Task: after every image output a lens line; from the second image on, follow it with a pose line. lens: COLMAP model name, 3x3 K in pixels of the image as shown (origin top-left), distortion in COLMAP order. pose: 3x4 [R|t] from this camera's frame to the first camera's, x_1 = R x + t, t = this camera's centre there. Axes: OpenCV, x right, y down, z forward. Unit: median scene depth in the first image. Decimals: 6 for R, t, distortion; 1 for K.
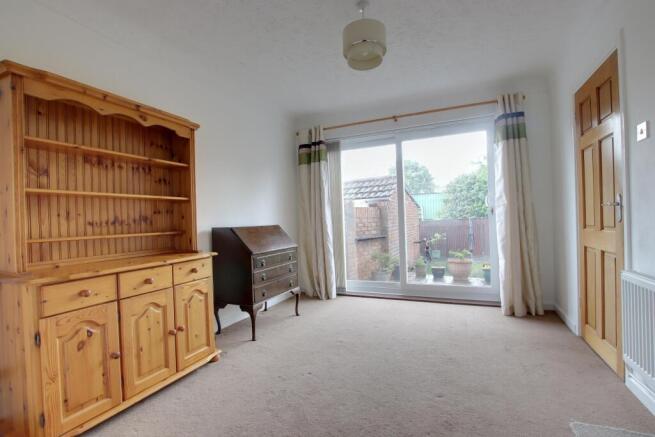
lens RADIAL K [[304.5, 0, 327.0], [0, 304.5, 218.5], [0, 0, 1]] dist [0.000784, 0.000021]
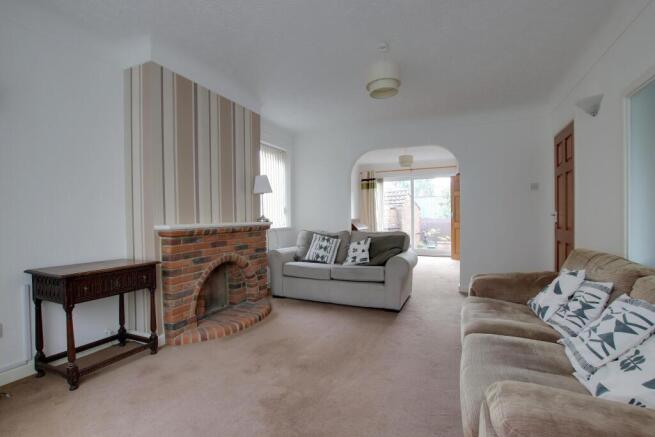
lens RADIAL K [[304.5, 0, 328.3], [0, 304.5, 221.0], [0, 0, 1]] dist [0.000784, 0.000021]
pose [[0.999574, 0.028768, 0.004867, -0.312844], [-0.028880, 0.999274, 0.024845, -0.011314], [-0.004149, -0.024975, 0.999679, -0.984249]]
